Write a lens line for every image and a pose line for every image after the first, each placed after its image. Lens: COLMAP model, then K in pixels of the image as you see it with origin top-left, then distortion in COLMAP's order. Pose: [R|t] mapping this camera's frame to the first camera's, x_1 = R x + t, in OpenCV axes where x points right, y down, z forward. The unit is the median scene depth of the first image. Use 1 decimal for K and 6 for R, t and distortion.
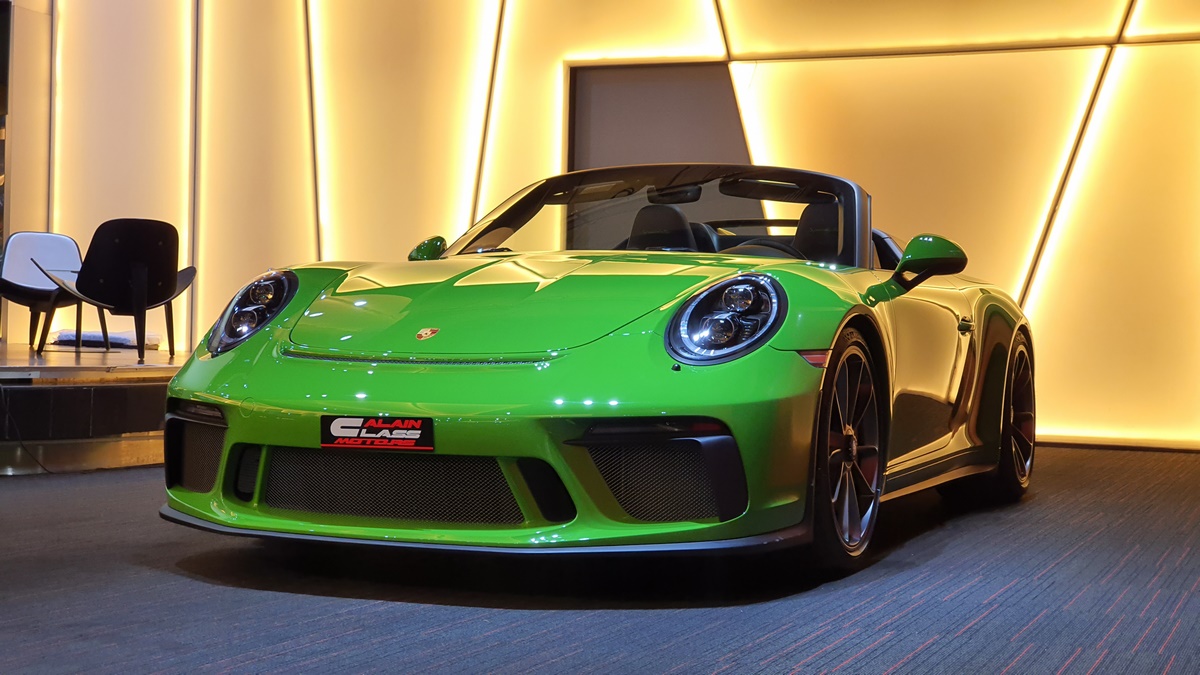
lens RADIAL K [[1776.5, 0, 593.1], [0, 1776.5, 339.1], [0, 0, 1]] dist [0.070525, 0.000000]
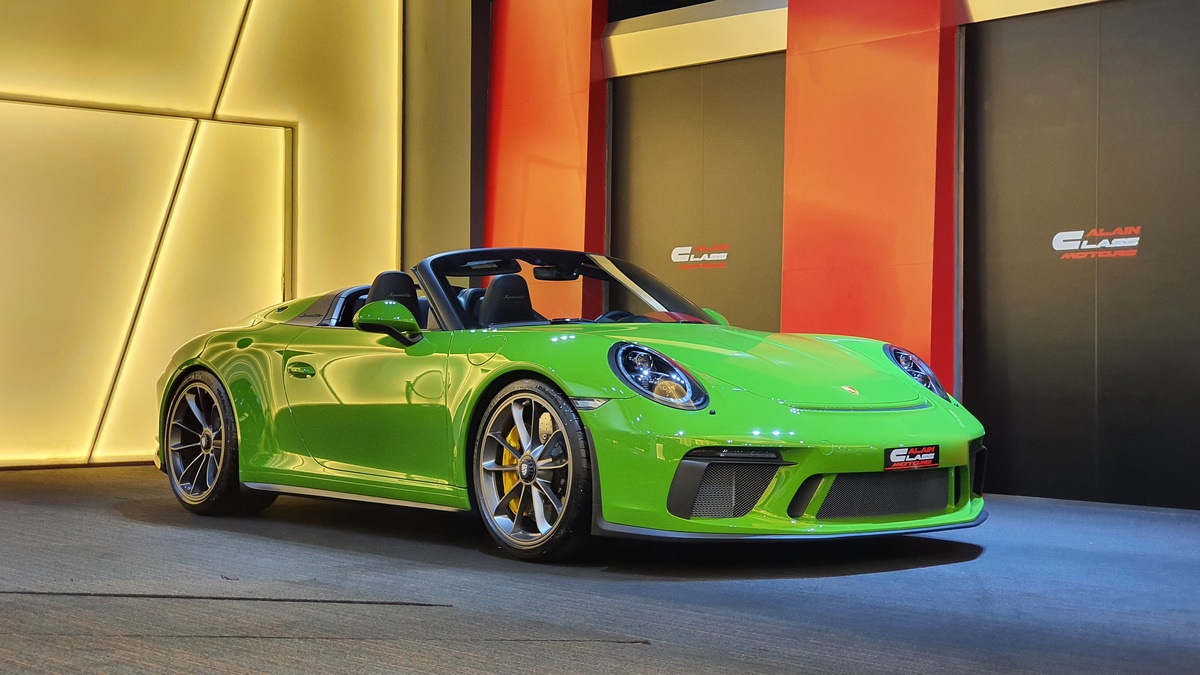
lens RADIAL K [[1776.5, 0, 600.9], [0, 1776.5, 336.8], [0, 0, 1]] dist [0.070525, 0.000000]
pose [[0.457277, -0.014024, 0.889214, -1.593401], [0.011837, 0.999883, 0.009683, -0.068086], [-0.889245, 0.006098, 0.457390, 0.538471]]
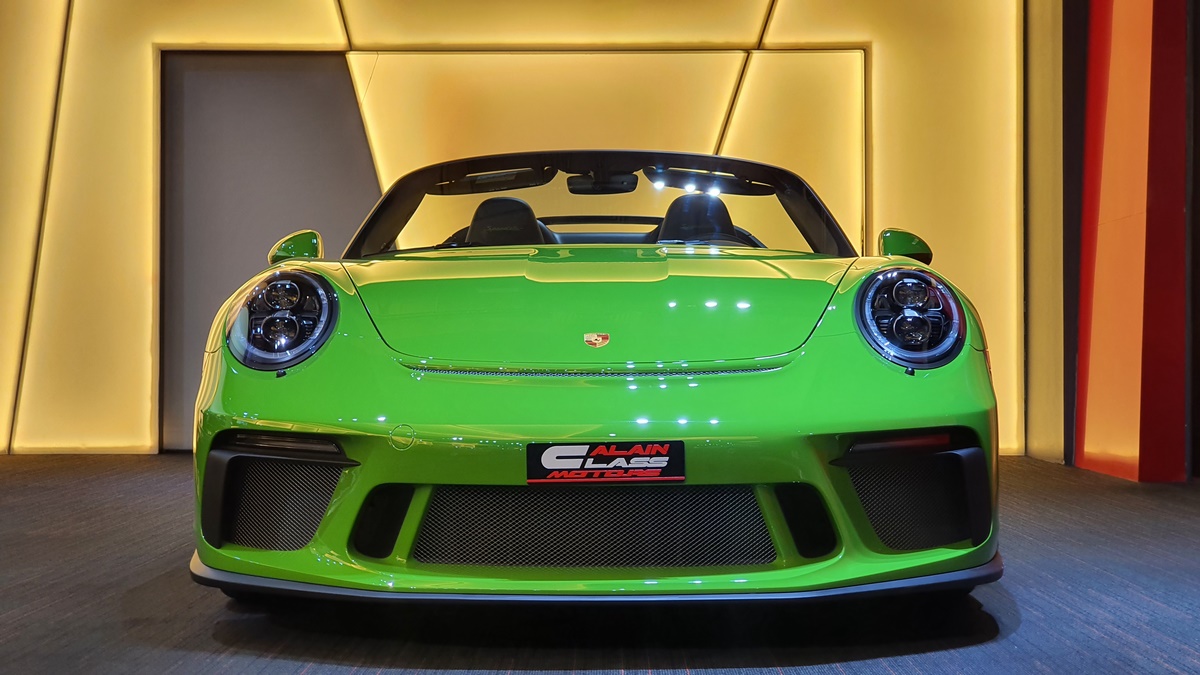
lens RADIAL K [[1776.5, 0, 597.4], [0, 1776.5, 332.9], [0, 0, 1]] dist [0.070525, 0.000000]
pose [[0.925229, -0.019243, 0.378922, -0.430144], [0.023310, 0.999709, -0.006150, -0.001327], [-0.378693, 0.014523, 0.925408, 0.251189]]
